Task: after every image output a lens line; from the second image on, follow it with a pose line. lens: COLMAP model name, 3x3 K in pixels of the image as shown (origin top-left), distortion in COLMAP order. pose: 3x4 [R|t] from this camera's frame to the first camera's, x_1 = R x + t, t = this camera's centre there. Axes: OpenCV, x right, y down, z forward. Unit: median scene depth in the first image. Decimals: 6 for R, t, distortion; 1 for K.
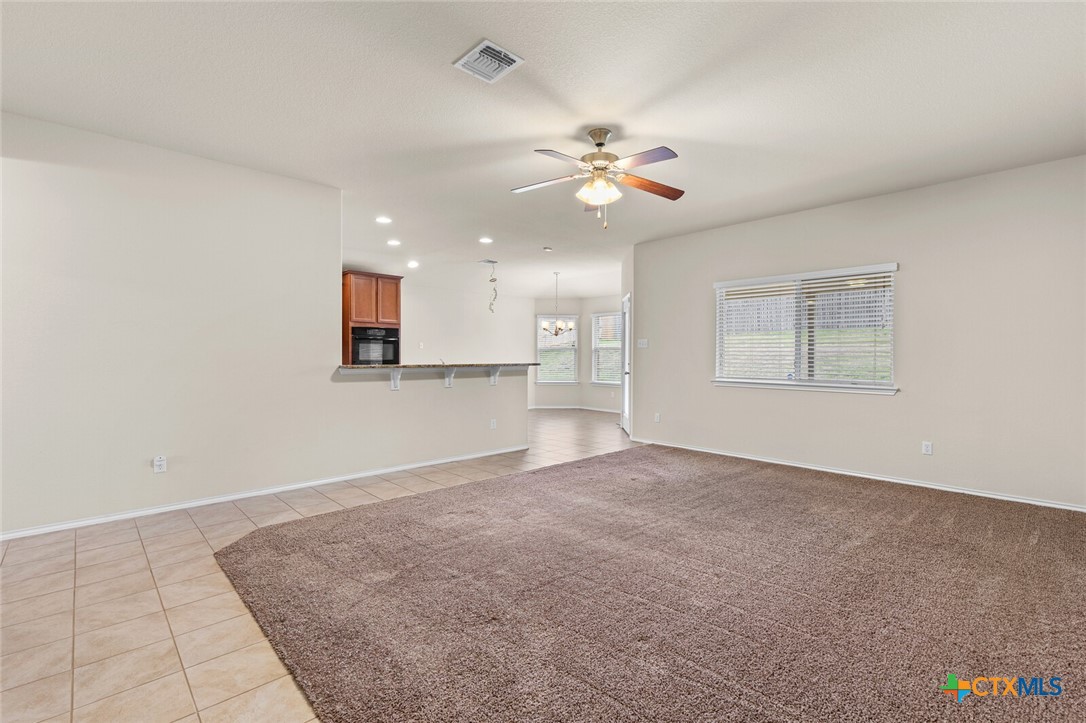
lens RADIAL K [[493.8, 0, 546.8], [0, 493.8, 357.0], [0, 0, 1]] dist [0.009869, -0.002946]
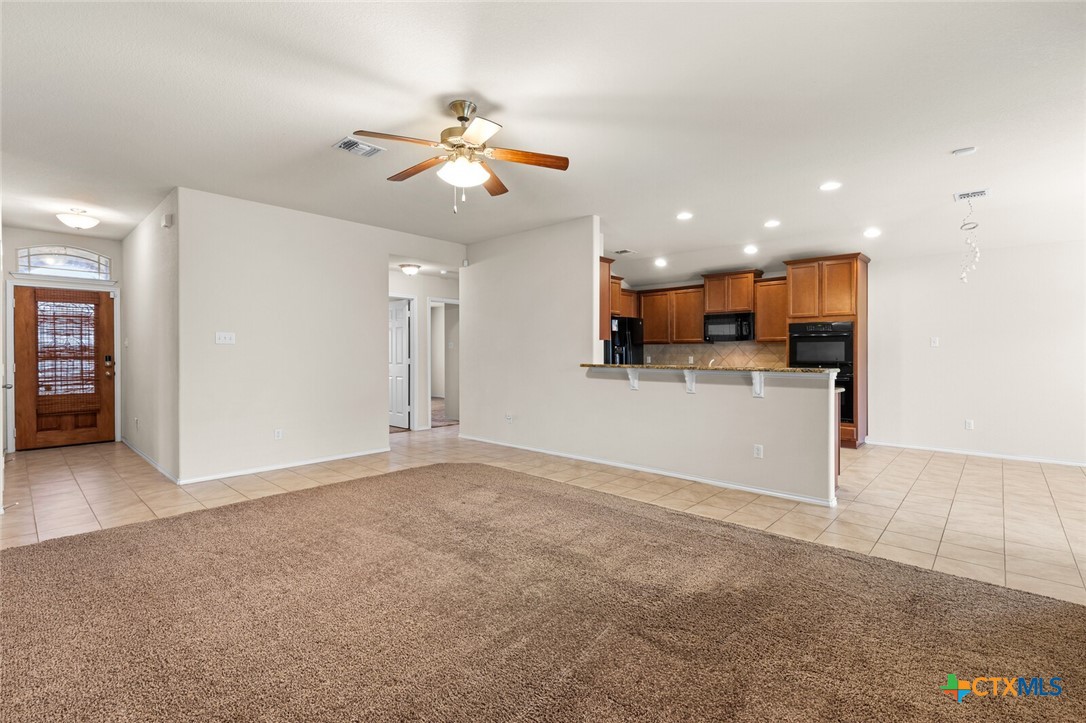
lens RADIAL K [[493.8, 0, 546.2], [0, 493.8, 358.0], [0, 0, 1]] dist [0.009869, -0.002946]
pose [[0.077073, 0.006245, -0.997006, 0.444246], [-0.004004, 0.999974, 0.005954, -0.002774], [0.997017, 0.003533, 0.077096, 0.473578]]
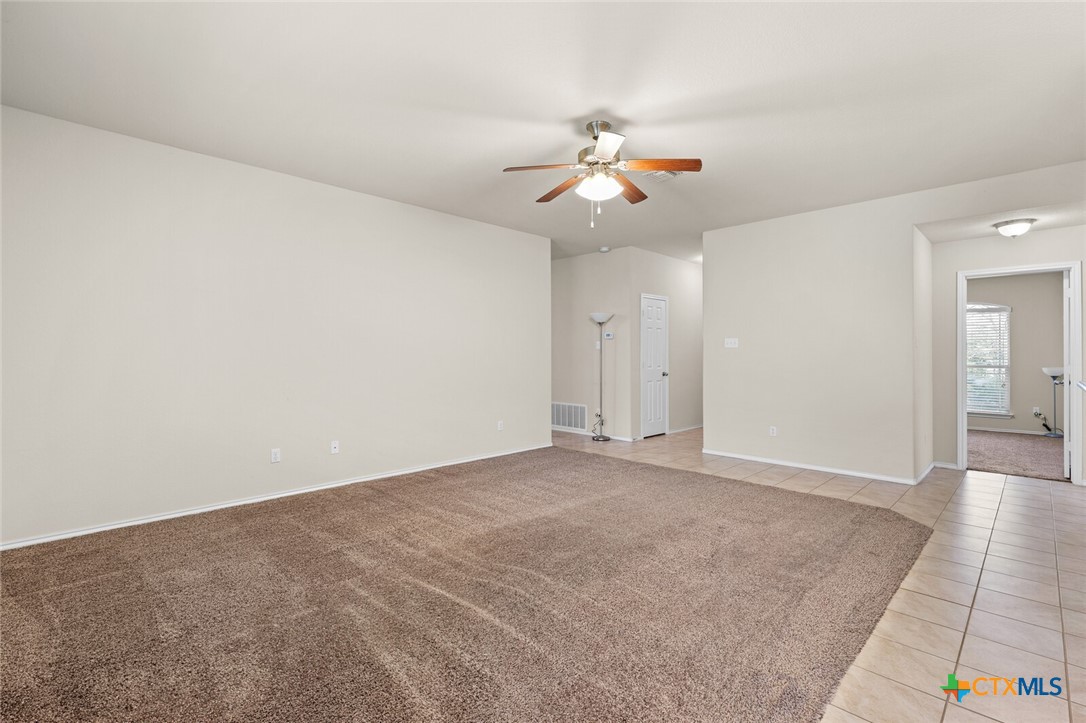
lens RADIAL K [[493.8, 0, 546.3], [0, 493.8, 359.9], [0, 0, 1]] dist [0.009869, -0.002946]
pose [[-0.999352, -0.004729, -0.035688, 0.105081], [-0.005270, 0.999872, 0.015080, -0.006306], [0.035612, 0.015258, -0.999249, 0.861398]]
